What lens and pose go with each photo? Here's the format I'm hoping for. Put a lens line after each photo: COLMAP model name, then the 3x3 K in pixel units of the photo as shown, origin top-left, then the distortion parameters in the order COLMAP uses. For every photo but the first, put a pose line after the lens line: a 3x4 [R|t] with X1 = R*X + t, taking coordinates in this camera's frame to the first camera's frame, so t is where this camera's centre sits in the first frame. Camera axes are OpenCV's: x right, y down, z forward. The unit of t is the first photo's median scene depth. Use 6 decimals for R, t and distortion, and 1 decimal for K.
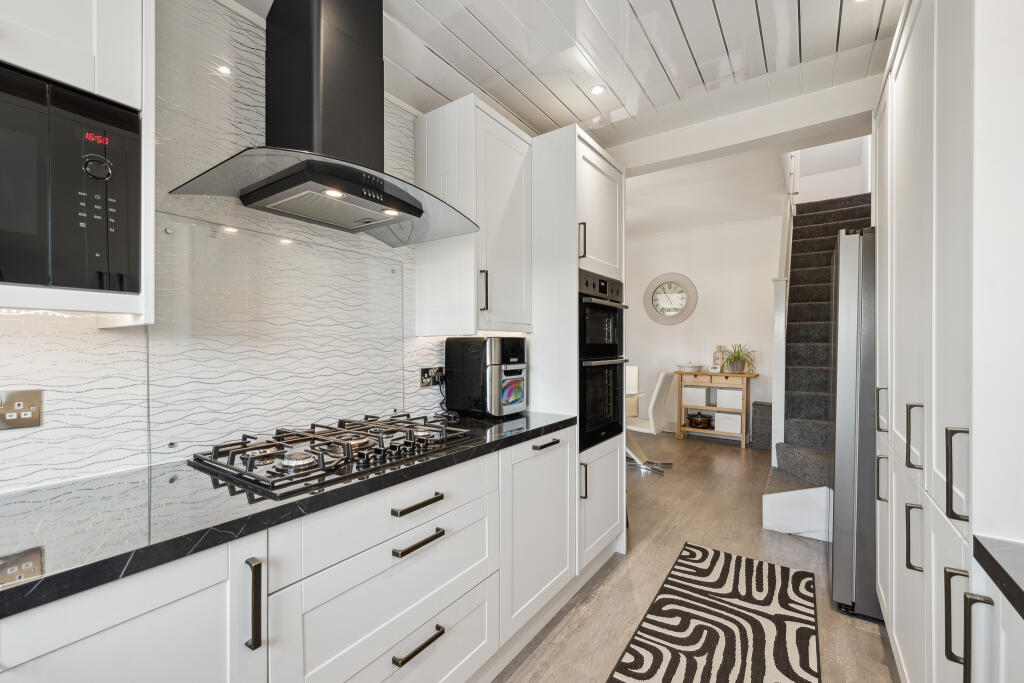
lens RADIAL K [[431.9, 0, 511.9], [0, 431.9, 340.2], [0, 0, 1]] dist [-0.001746, -0.000260]
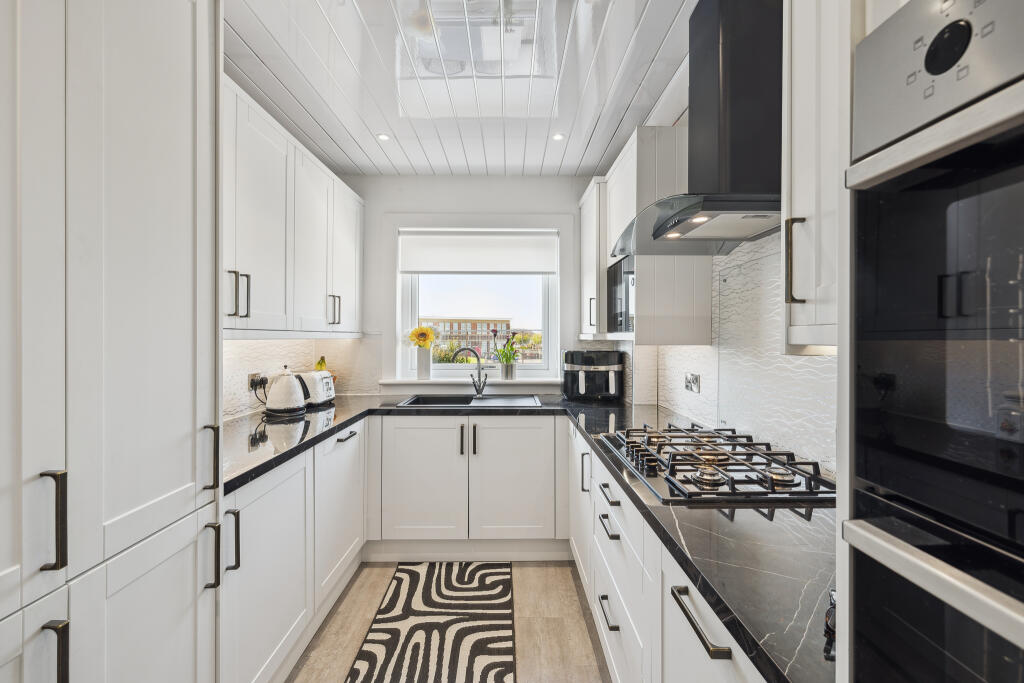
lens RADIAL K [[431.9, 0, 512.8], [0, 431.9, 339.7], [0, 0, 1]] dist [-0.001746, -0.000260]
pose [[-0.820006, -0.010856, -0.572252, 0.976413], [-0.012577, 0.999920, -0.000947, -0.025706], [0.572217, 0.006420, -0.820077, 1.930508]]
